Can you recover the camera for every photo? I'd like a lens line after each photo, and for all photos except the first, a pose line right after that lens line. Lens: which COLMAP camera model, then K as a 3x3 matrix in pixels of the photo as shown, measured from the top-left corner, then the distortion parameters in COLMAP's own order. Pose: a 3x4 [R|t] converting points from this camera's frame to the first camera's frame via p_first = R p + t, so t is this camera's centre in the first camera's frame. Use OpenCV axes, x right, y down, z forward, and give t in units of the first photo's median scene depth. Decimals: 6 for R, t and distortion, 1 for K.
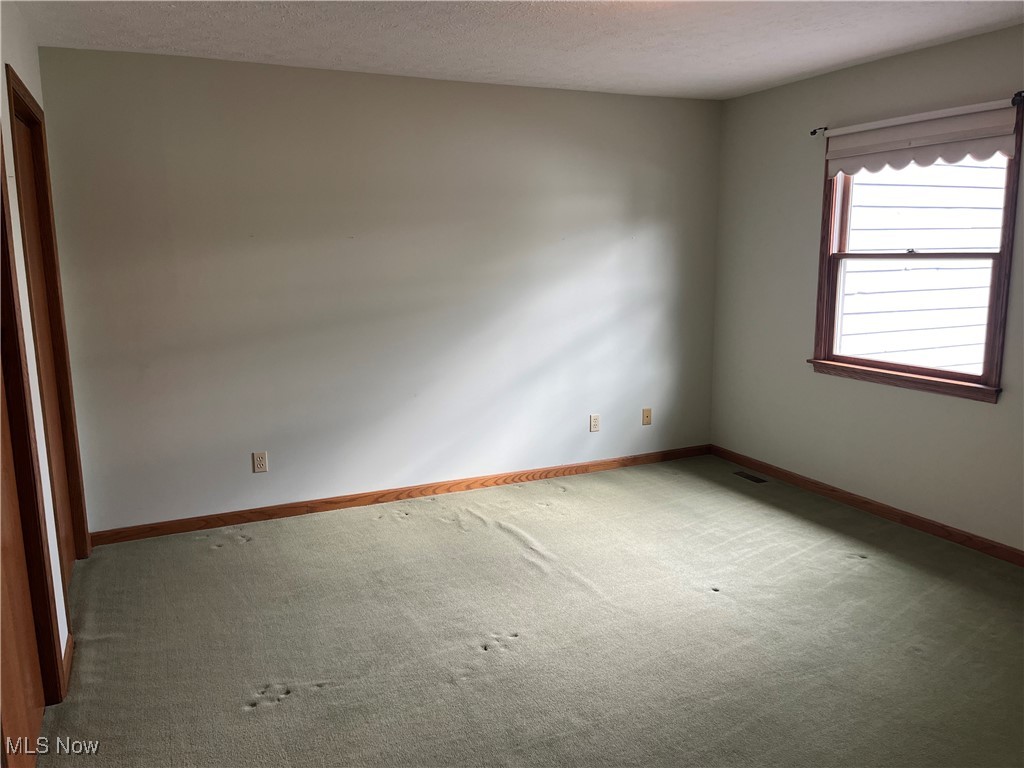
lens RADIAL K [[776.2, 0, 516.9], [0, 776.2, 382.9], [0, 0, 1]] dist [0.062228, -0.078814]
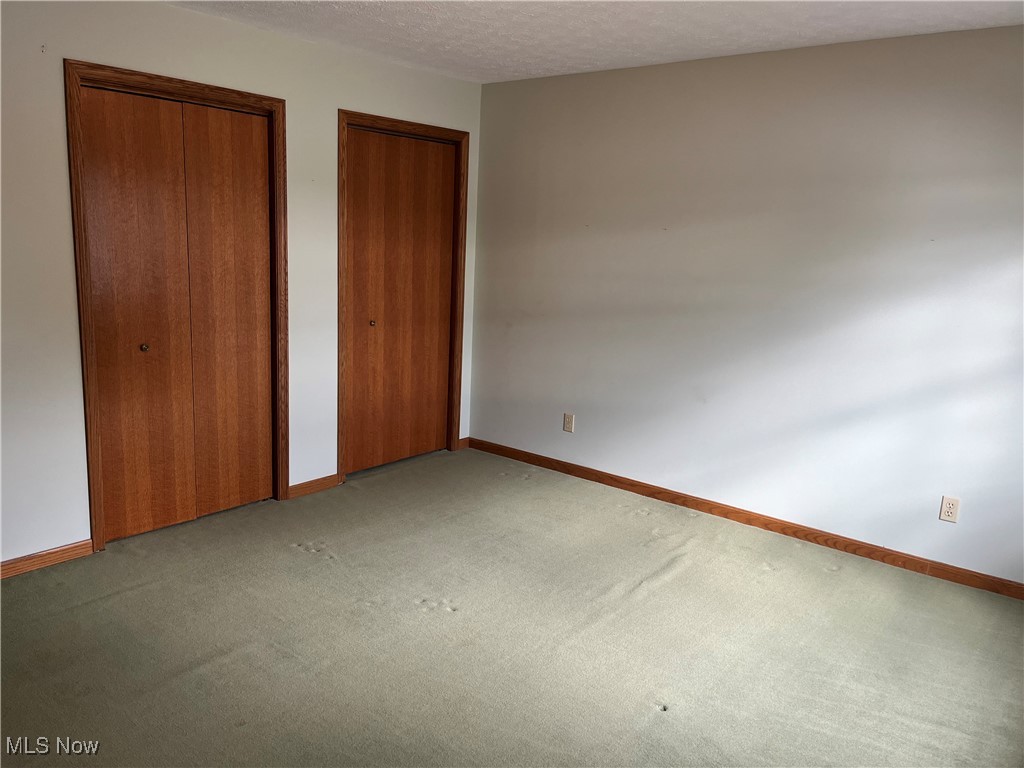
lens RADIAL K [[776.2, 0, 516.1], [0, 776.2, 382.4], [0, 0, 1]] dist [0.062228, -0.078814]
pose [[0.436180, 0.199897, -0.877376, 0.639495], [-0.193216, 0.973078, 0.125645, -0.087198], [0.878871, 0.114719, 0.463060, 0.396544]]
